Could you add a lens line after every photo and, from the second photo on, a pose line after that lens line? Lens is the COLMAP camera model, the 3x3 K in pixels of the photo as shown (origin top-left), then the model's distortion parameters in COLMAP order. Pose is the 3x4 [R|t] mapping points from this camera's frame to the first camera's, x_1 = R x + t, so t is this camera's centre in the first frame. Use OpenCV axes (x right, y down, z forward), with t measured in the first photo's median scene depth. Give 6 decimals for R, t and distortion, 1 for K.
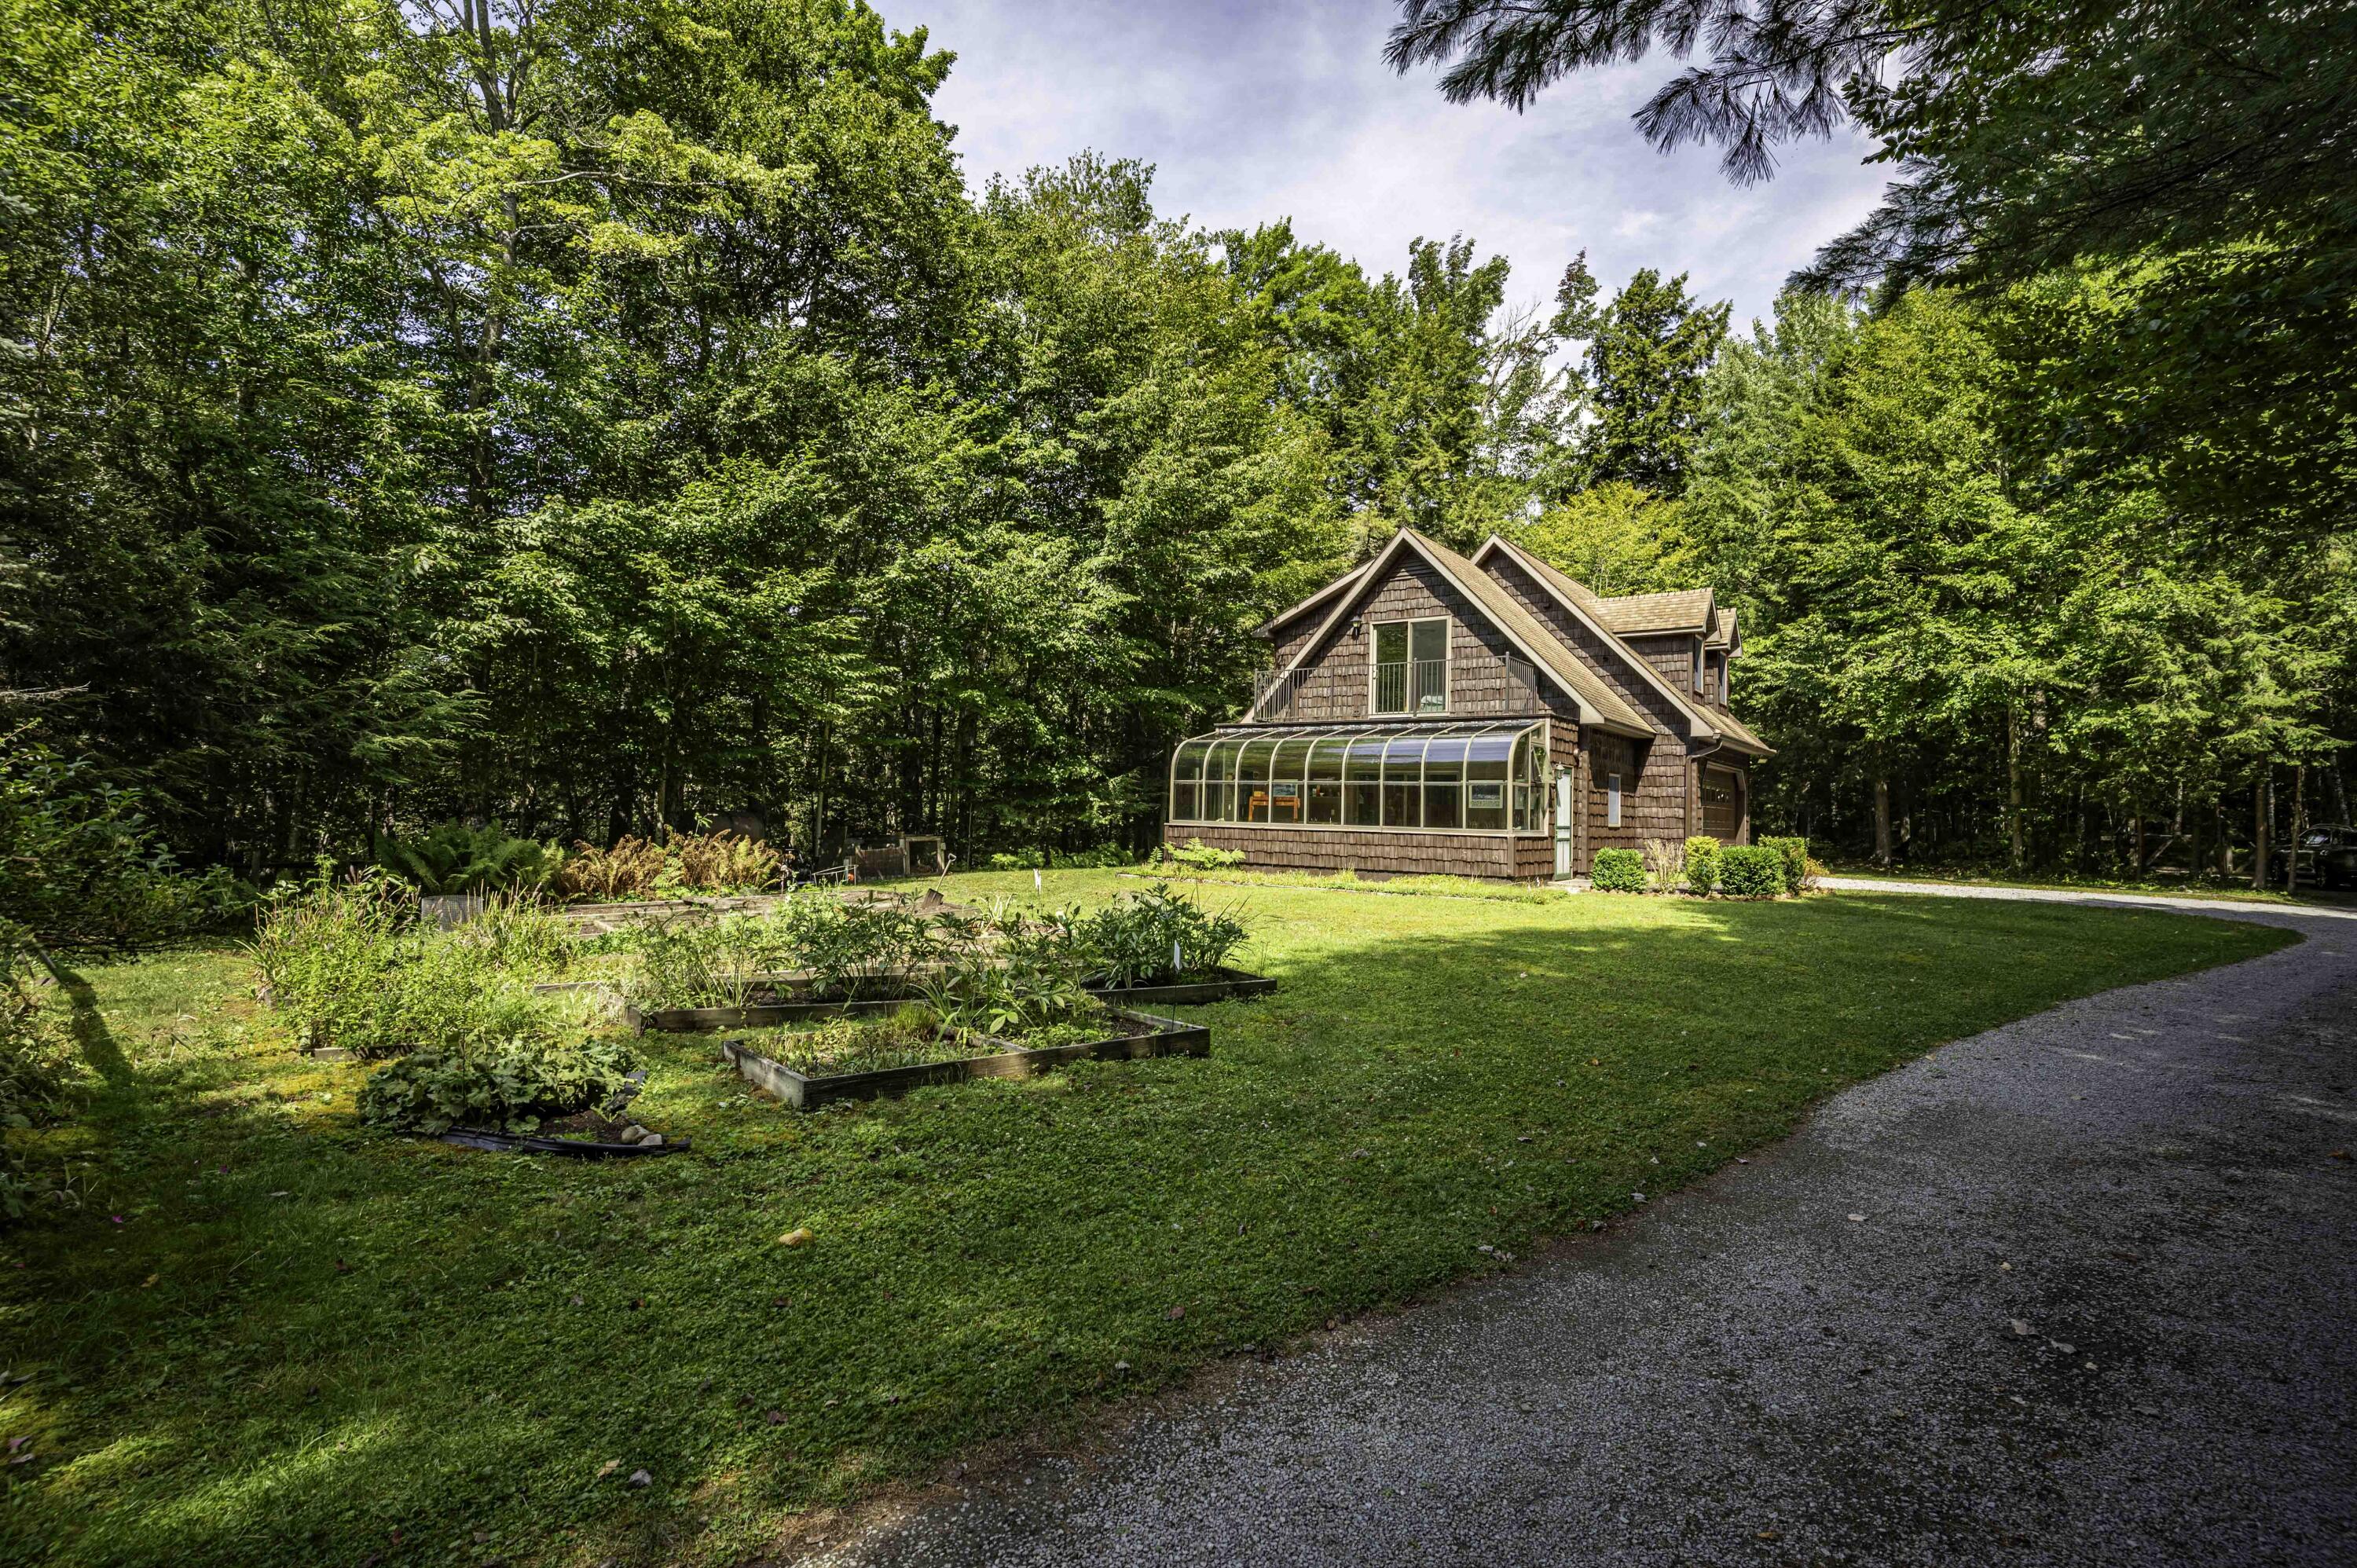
lens RADIAL K [[1144.6, 0, 1187.2], [0, 1144.6, 752.9], [0, 0, 1]] dist [-0.000429, -0.000032]
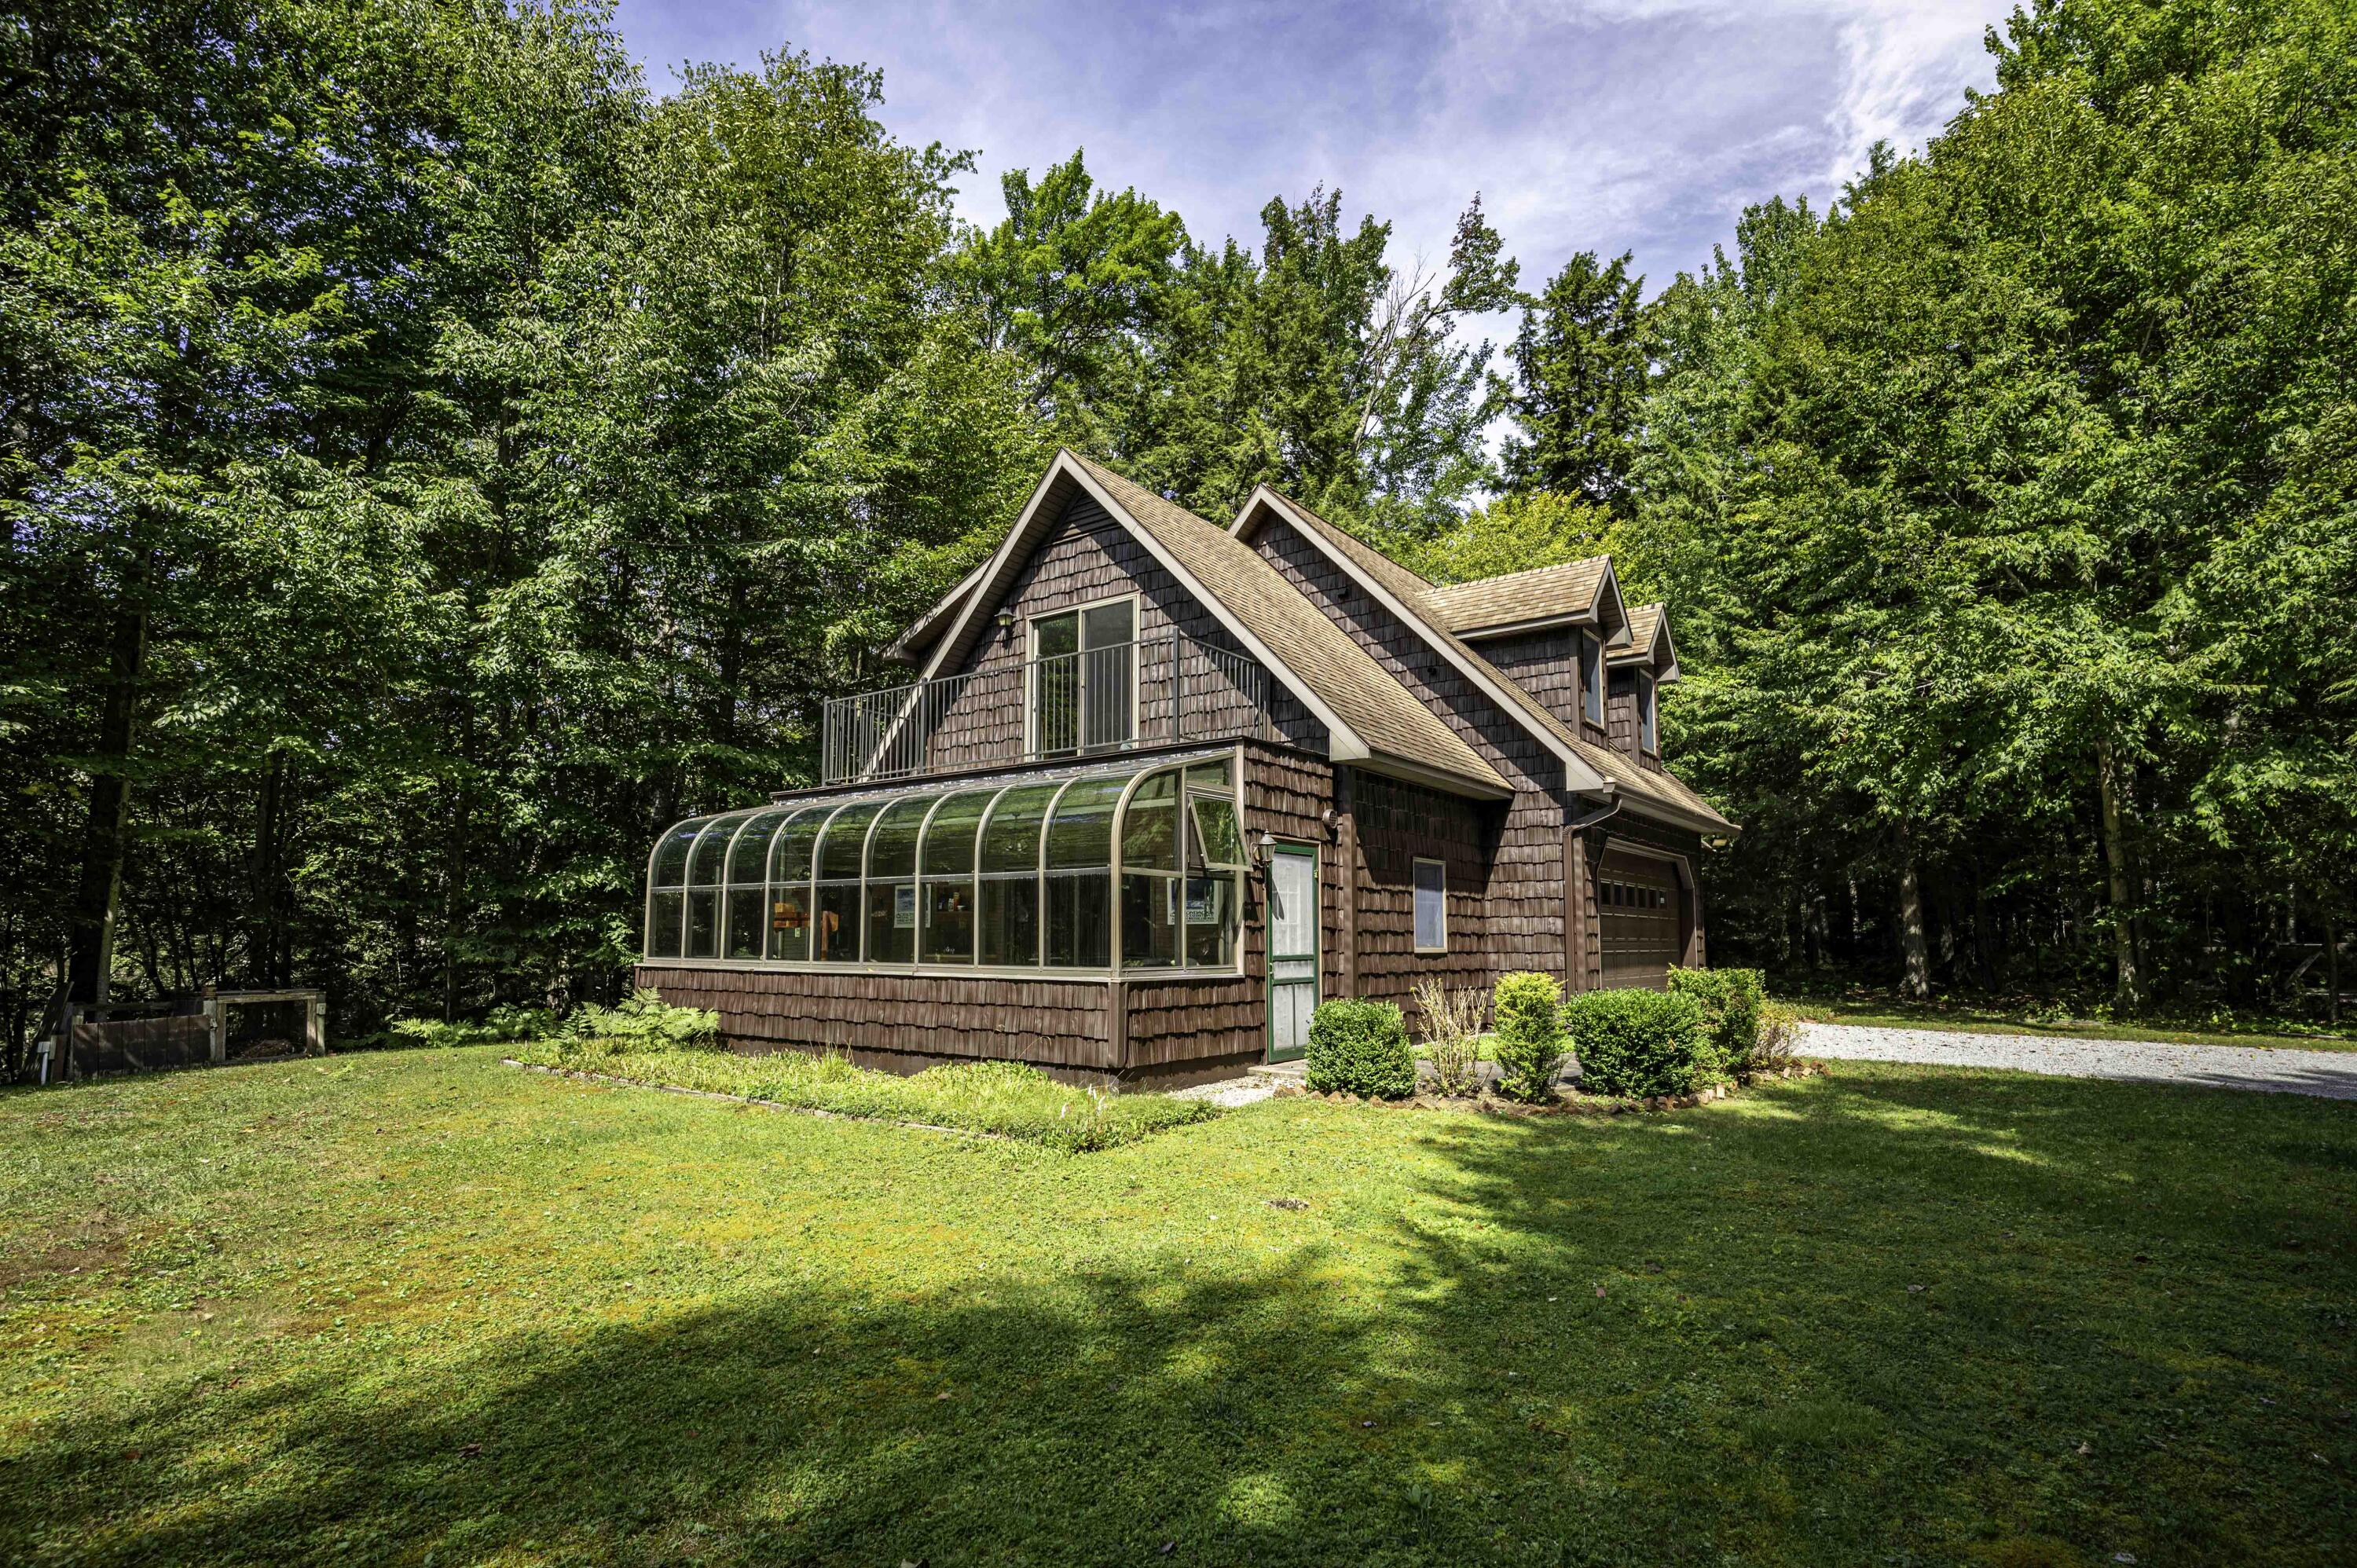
lens RADIAL K [[1162.6, 0, 1179.9], [0, 1162.6, 798.7], [0, 0, 1]] dist [-0.000128, 0.000239]
pose [[0.999526, -0.023017, -0.020445, 0.247859], [0.021535, 0.997317, -0.069967, 0.024677], [0.022001, 0.069493, 0.997340, 0.399499]]
